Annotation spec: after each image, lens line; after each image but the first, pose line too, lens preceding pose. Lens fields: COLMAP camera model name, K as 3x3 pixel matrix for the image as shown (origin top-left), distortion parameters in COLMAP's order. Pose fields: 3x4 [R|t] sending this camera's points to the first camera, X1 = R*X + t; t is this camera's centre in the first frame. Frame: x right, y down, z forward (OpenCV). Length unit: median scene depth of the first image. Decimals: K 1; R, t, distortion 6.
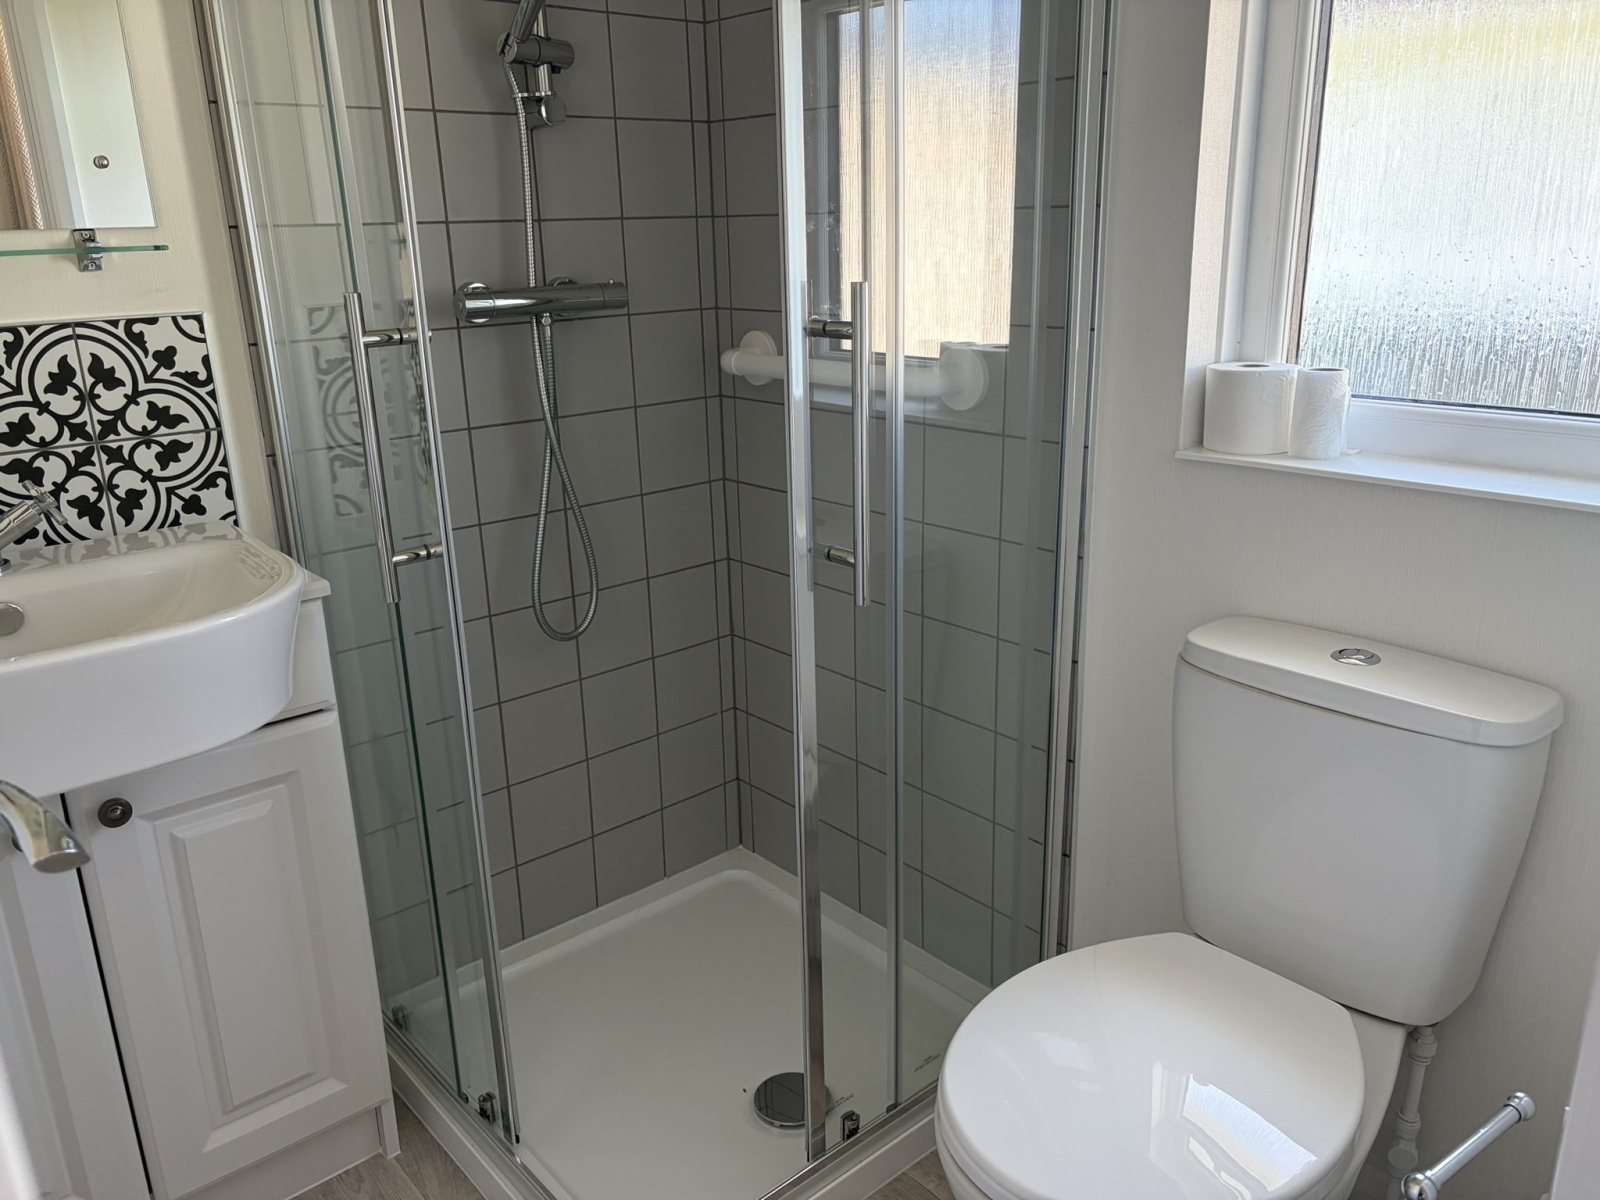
lens RADIAL K [[1193.0, 0, 803.7], [0, 1193.0, 597.5], [0, 0, 1]] dist [0.016666, -0.027983]
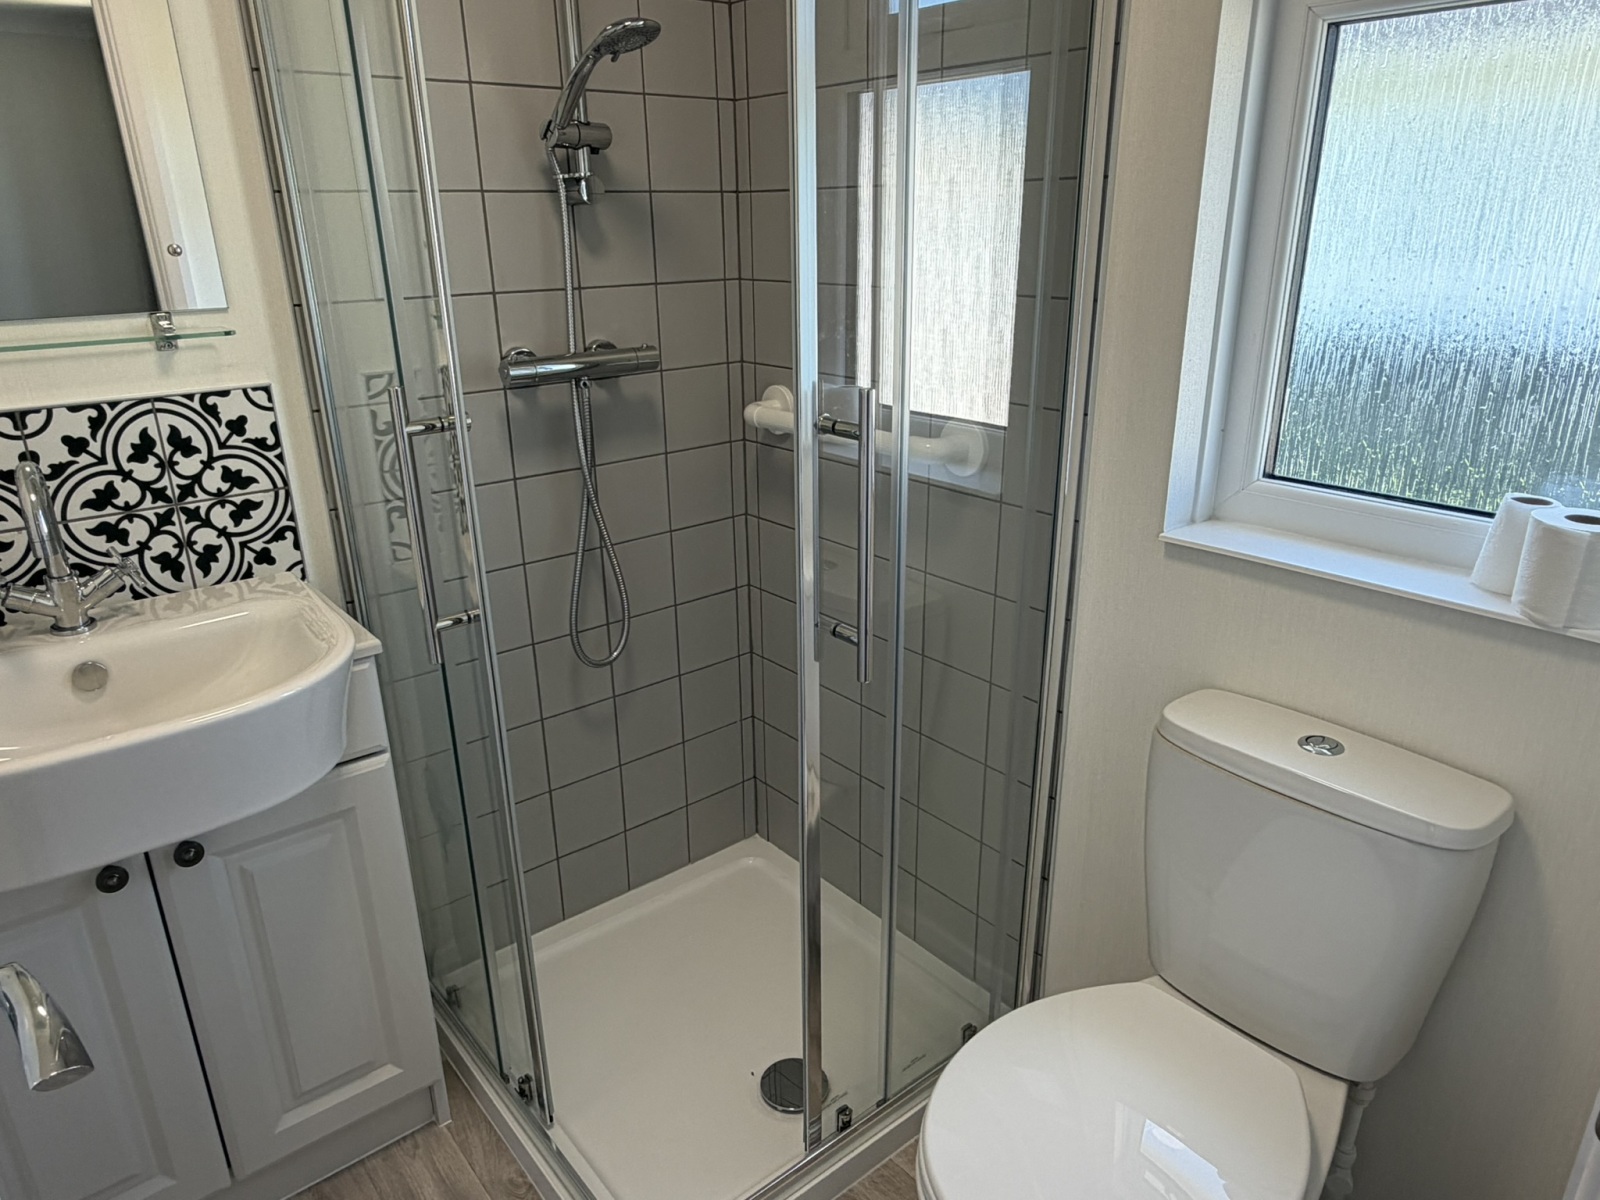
lens RADIAL K [[1037.8, 0, 798.7], [0, 1037.8, 606.5], [0, 0, 1]] dist [-0.019738, 0.012239]
pose [[0.999417, 0.022001, -0.026115, 0.011450], [-0.020457, 0.998109, 0.057969, -0.096357], [0.027341, -0.057401, 0.997977, 0.052984]]
